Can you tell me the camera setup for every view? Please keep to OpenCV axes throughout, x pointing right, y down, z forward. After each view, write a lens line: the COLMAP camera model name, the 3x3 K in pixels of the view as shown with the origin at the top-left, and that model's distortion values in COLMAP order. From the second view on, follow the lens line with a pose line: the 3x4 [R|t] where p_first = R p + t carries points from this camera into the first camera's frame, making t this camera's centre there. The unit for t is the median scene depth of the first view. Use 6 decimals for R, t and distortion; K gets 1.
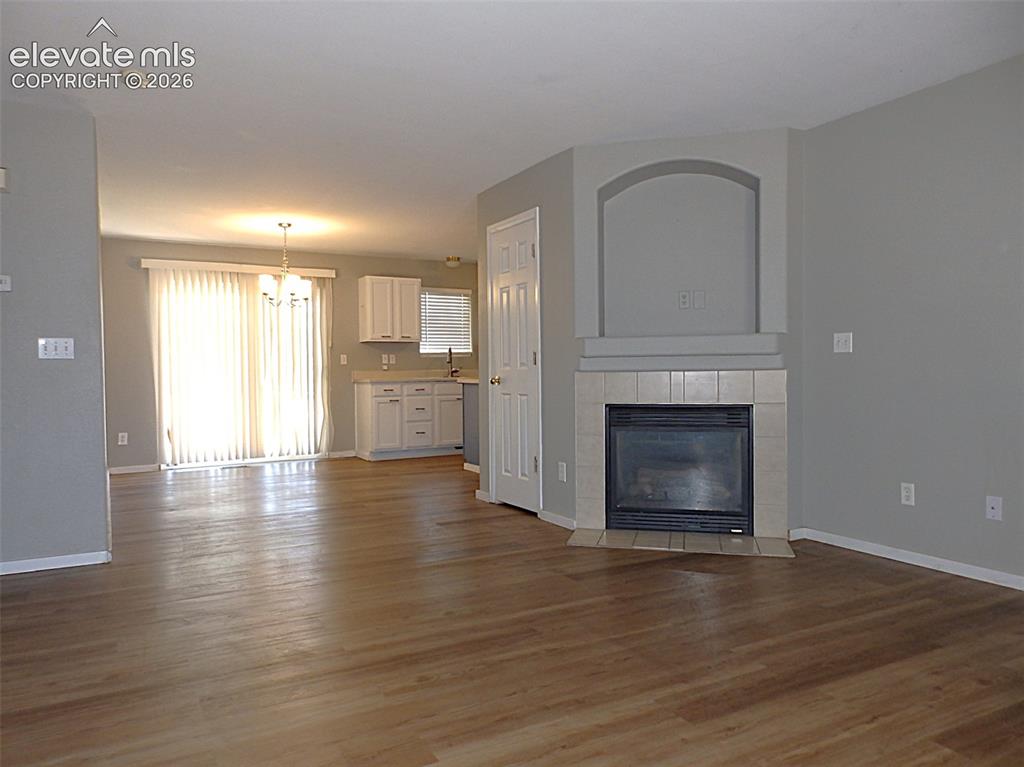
lens RADIAL K [[697.5, 0, 515.0], [0, 697.5, 375.2], [0, 0, 1]] dist [0.001856, -0.001143]
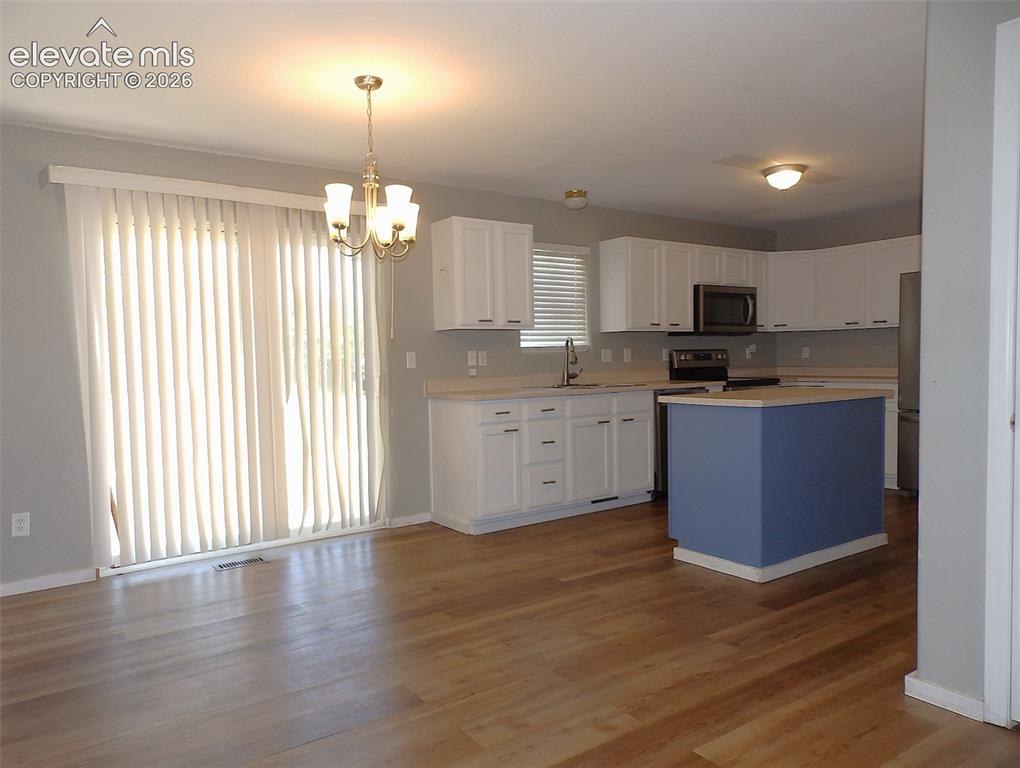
lens RADIAL K [[715.9, 0, 510.0], [0, 715.9, 384.0], [0, 0, 1]] dist [0.000617, 0.003315]
pose [[0.996210, -0.017435, 0.085219, -0.219204], [0.015118, 0.999500, 0.027766, -0.018690], [-0.085661, -0.026372, 0.995975, 0.396408]]
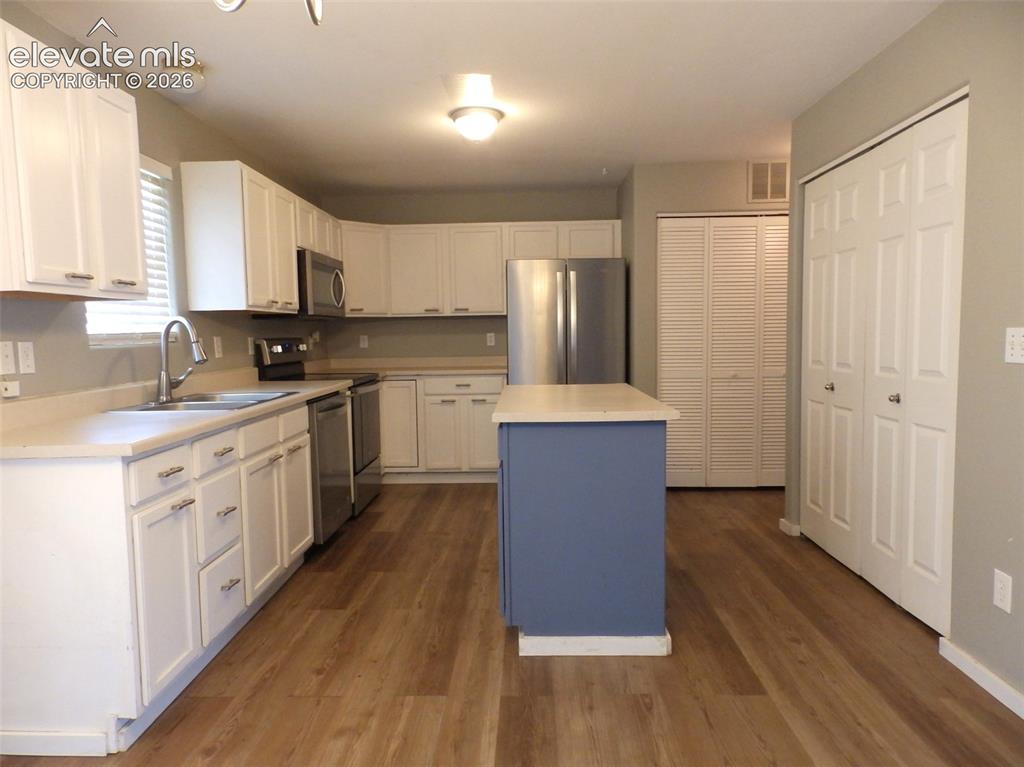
lens RADIAL K [[689.4, 0, 512.0], [0, 689.4, 383.5], [0, 0, 1]] dist [0.004727, 0.002357]
pose [[0.527314, -0.065596, 0.847135, -0.332241], [0.016886, 0.997628, 0.066737, -0.029714], [-0.849503, -0.020887, 0.527171, 0.723514]]
